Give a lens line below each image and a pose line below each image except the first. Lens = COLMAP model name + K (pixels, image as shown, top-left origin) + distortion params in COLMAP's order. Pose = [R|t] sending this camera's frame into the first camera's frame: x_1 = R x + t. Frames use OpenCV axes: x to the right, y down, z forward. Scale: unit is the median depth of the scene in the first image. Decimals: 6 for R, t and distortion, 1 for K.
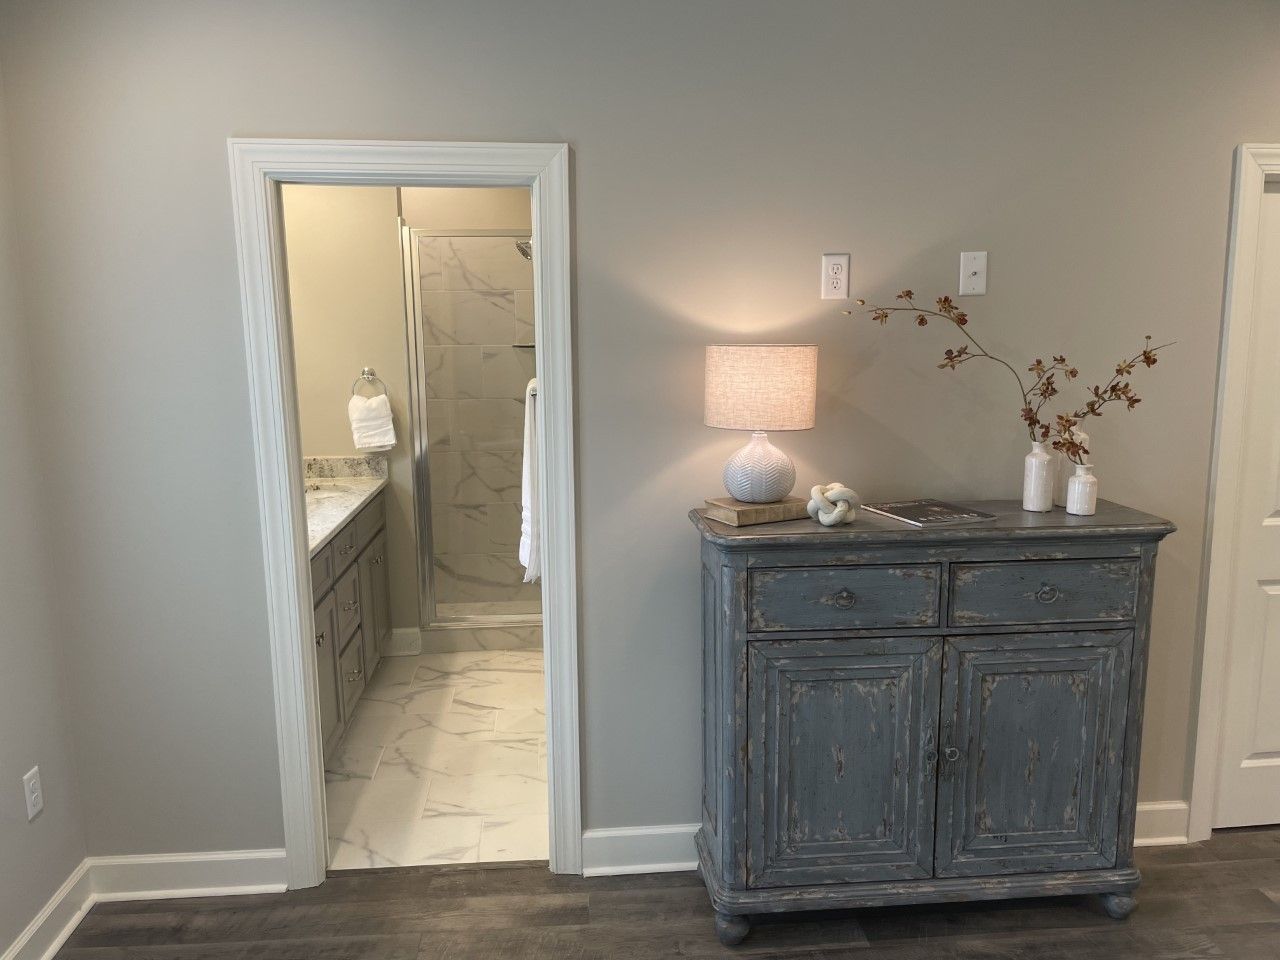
lens RADIAL K [[967.0, 0, 630.5], [0, 967.0, 482.5], [0, 0, 1]] dist [0.043665, -0.077418]
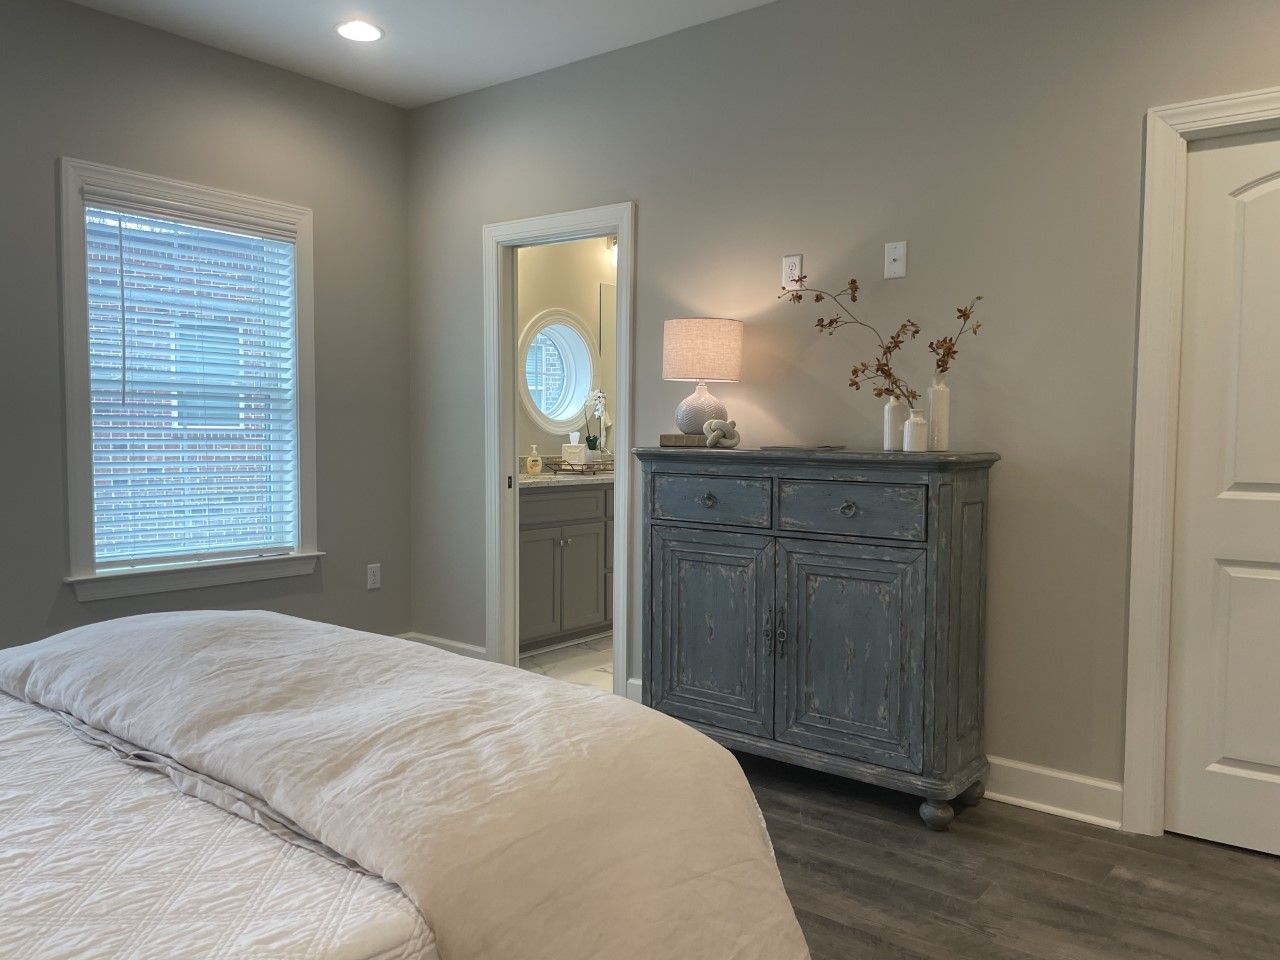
lens RADIAL K [[967.0, 0, 630.5], [0, 967.0, 482.5], [0, 0, 1]] dist [0.043665, -0.077418]
pose [[0.733384, 0.056766, -0.677440, 1.024095], [-0.124325, 0.990901, -0.051559, 0.173543], [0.668349, 0.122036, 0.733769, -0.070357]]
